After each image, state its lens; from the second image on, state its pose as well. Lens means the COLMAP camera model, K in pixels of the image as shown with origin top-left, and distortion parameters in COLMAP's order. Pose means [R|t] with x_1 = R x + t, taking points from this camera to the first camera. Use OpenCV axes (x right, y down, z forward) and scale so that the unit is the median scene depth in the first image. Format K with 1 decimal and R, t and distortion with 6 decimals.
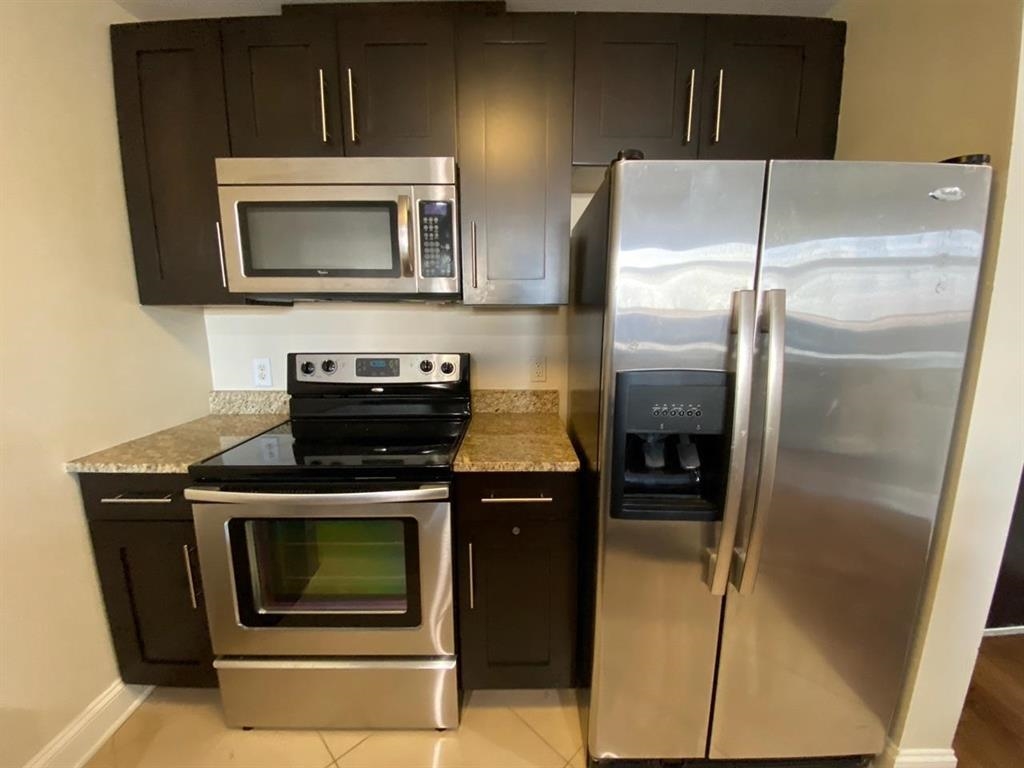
lens RADIAL K [[413.1, 0, 511.1], [0, 413.1, 391.0], [0, 0, 1]] dist [0.002941, -0.001820]
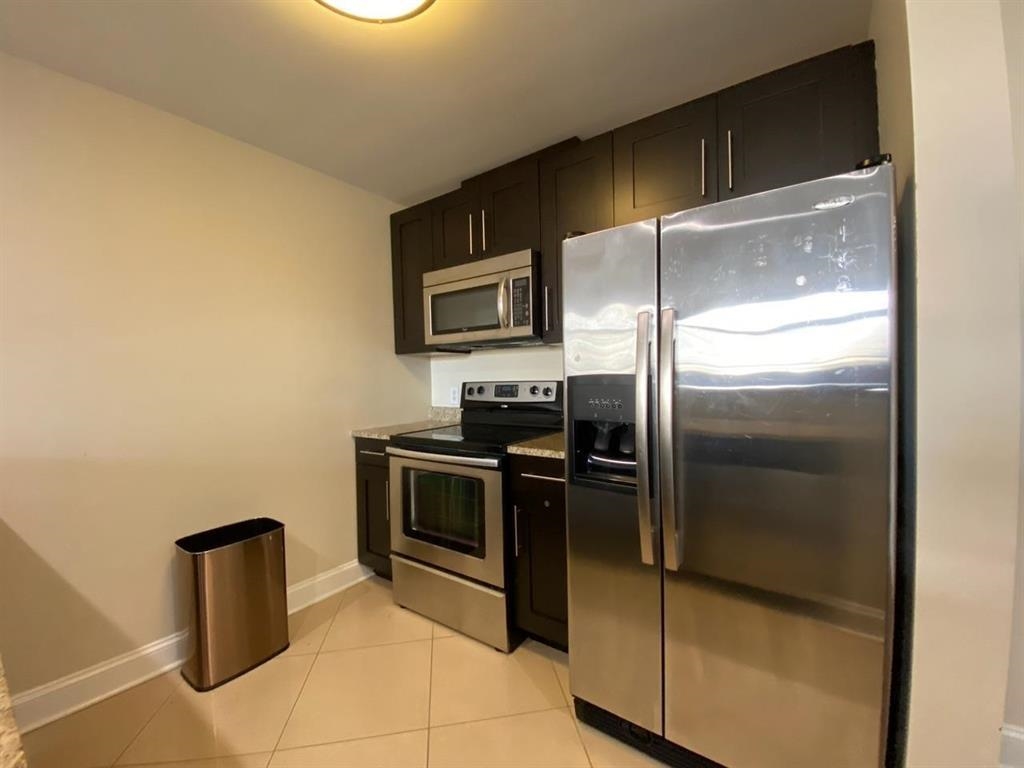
lens RADIAL K [[413.1, 0, 519.0], [0, 413.1, 385.3], [0, 0, 1]] dist [0.002941, -0.001820]
pose [[0.823619, -0.001533, -0.567141, 0.639042], [-0.086796, 0.987876, -0.128718, 0.126501], [0.560462, 0.155240, 0.813500, -0.185070]]
